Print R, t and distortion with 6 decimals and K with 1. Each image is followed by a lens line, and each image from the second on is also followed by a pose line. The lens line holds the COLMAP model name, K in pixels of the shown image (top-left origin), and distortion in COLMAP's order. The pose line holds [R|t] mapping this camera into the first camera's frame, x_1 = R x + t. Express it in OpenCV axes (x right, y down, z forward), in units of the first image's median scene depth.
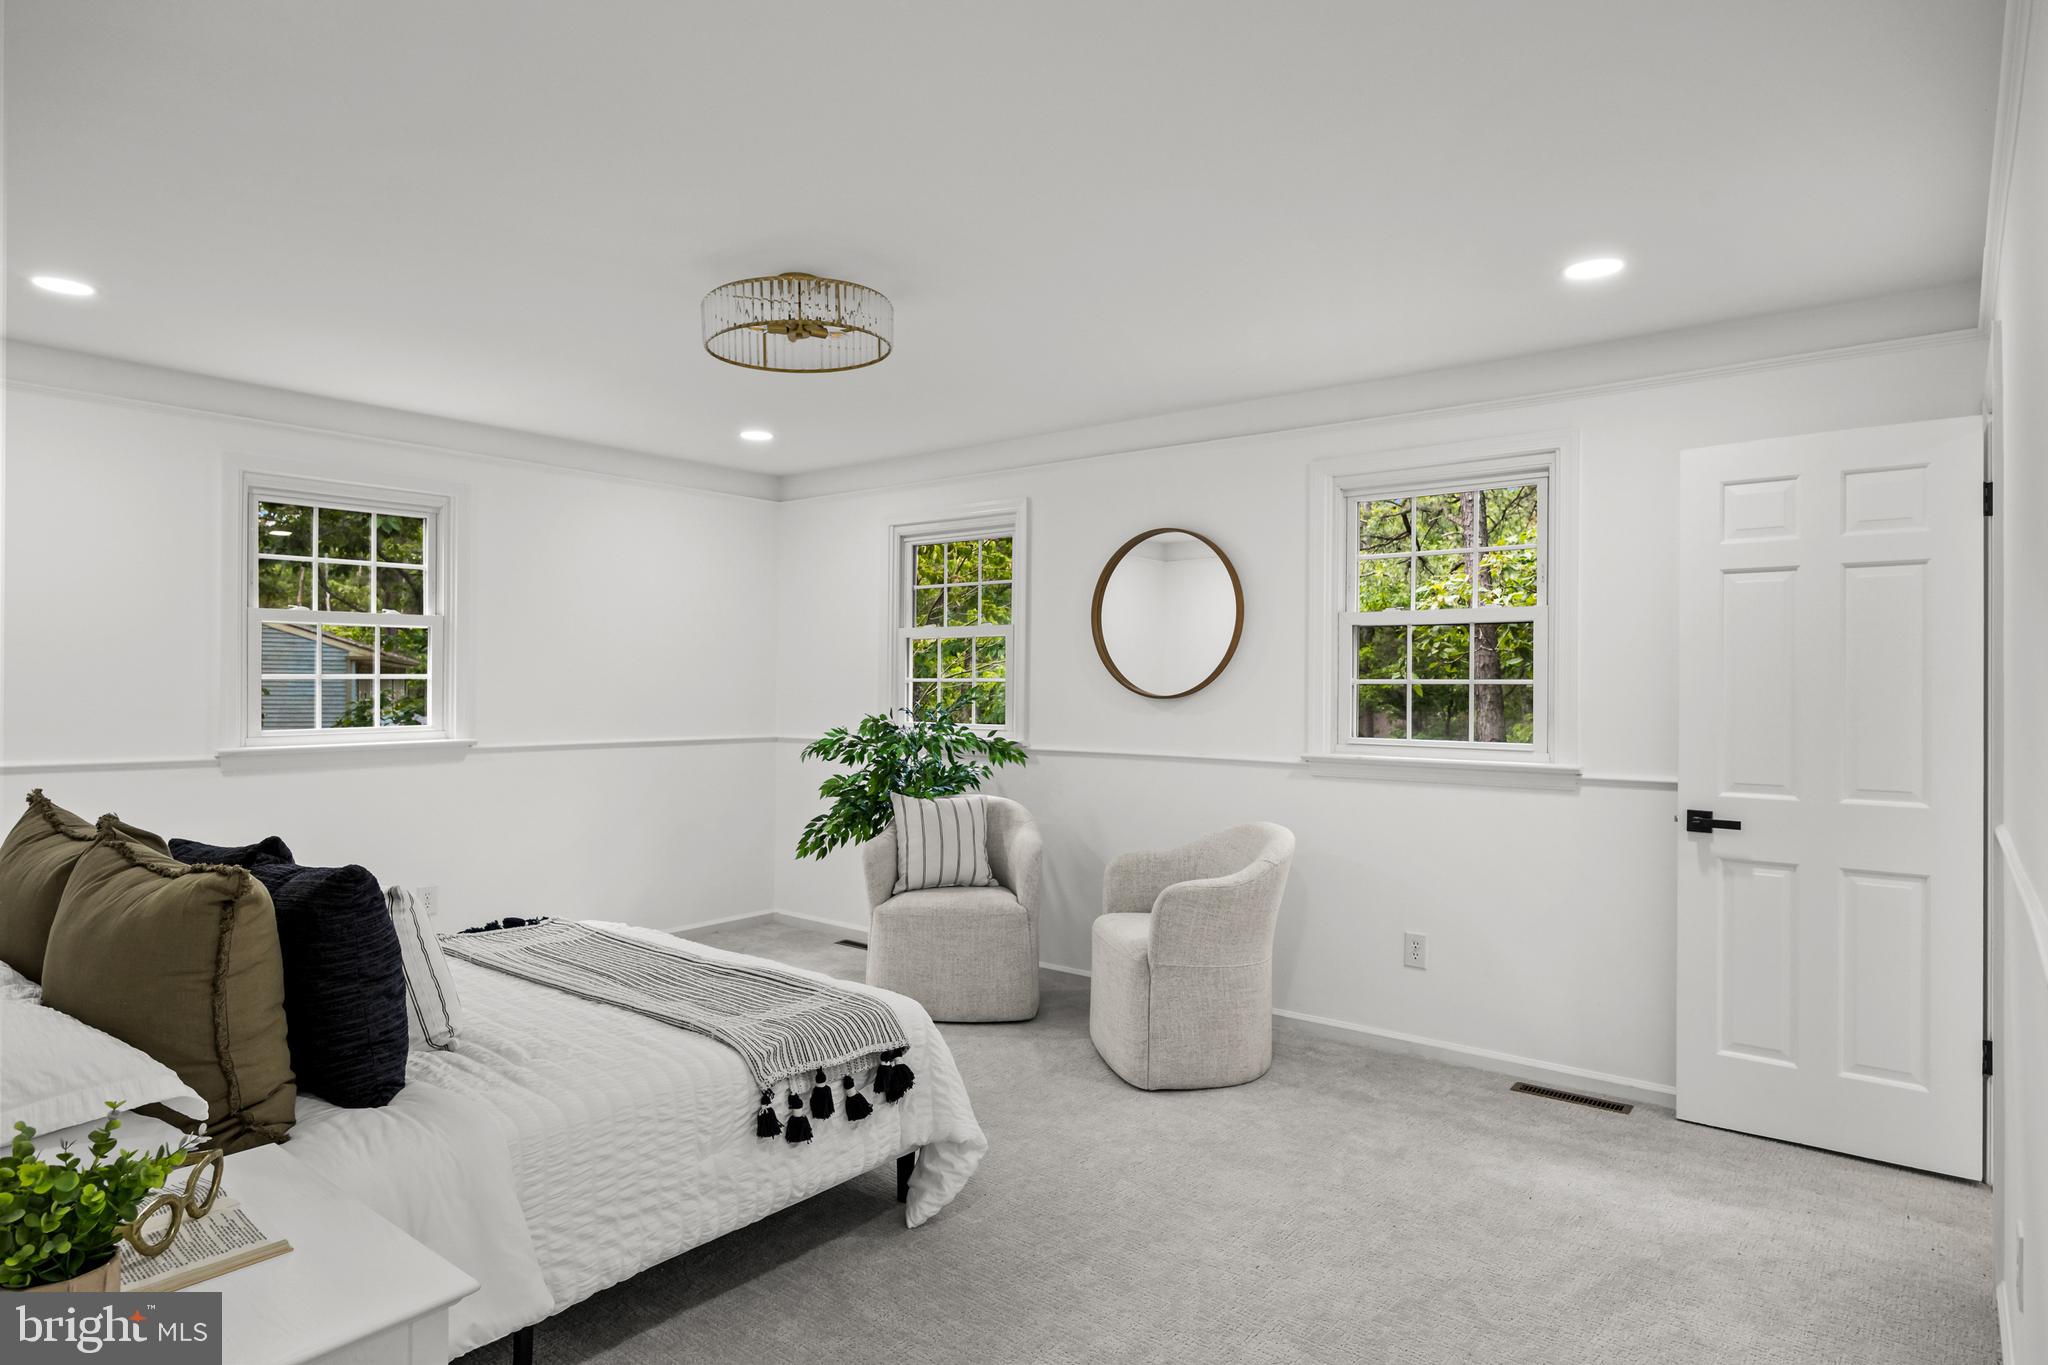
lens RADIAL K [[1142.4, 0, 1024.0], [0, 1142.4, 682.5], [0, 0, 1]] dist [-0.006524, -0.000450]
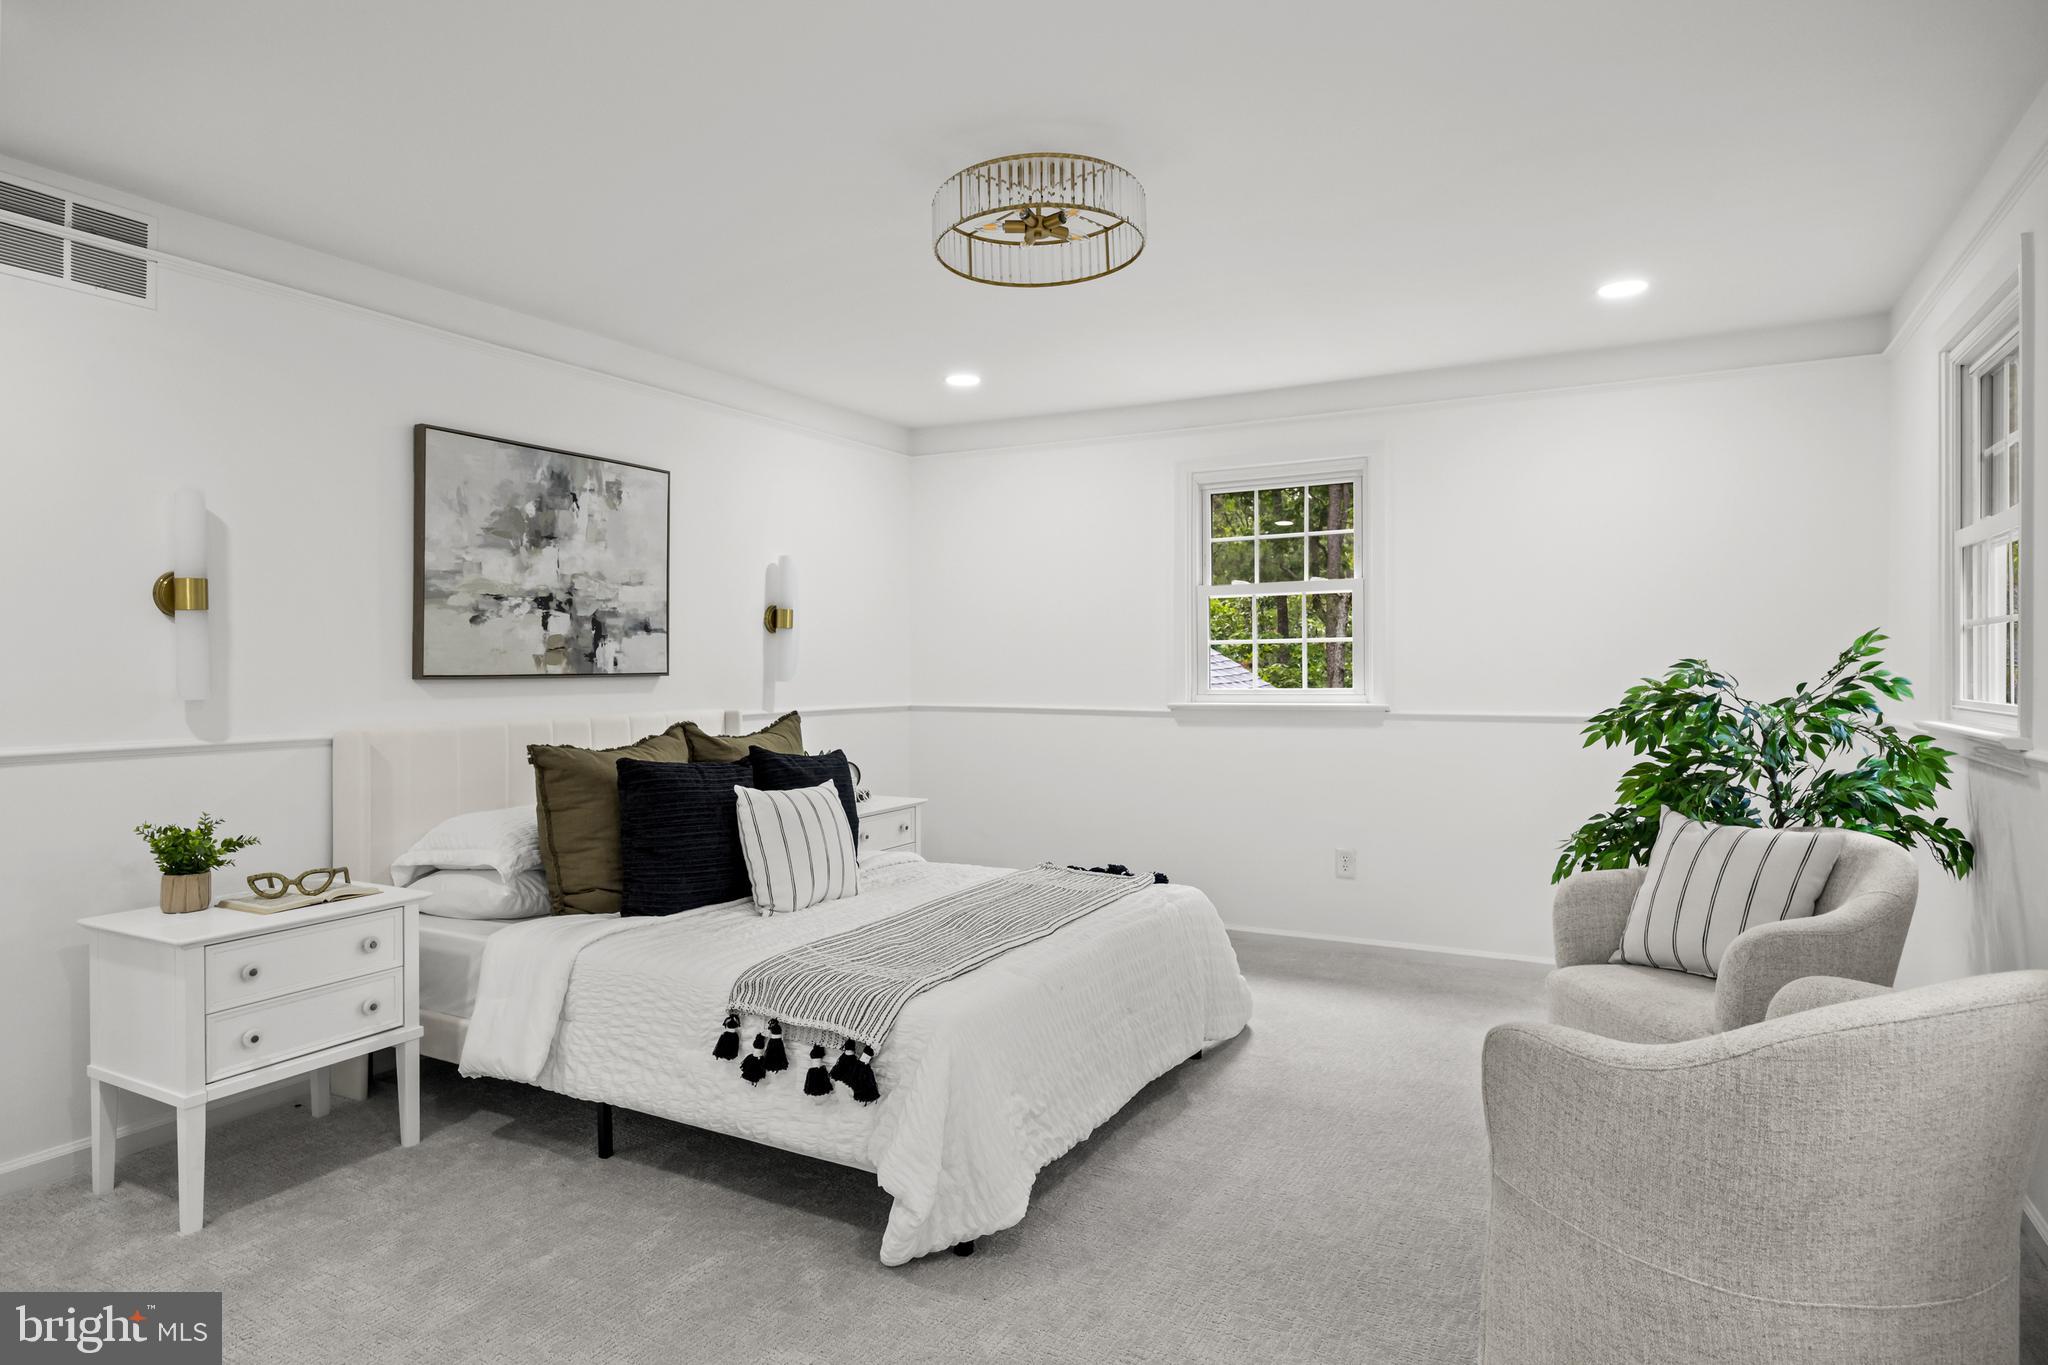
lens RADIAL K [[1185.4, 0, 1016.0], [0, 1185.4, 654.1], [0, 0, 1]] dist [0.004479, 0.000814]
pose [[0.171442, -0.012021, -0.985121, 0.625229], [0.005394, 0.999922, -0.011263, 0.023557], [0.985179, -0.003383, 0.171493, 0.733673]]
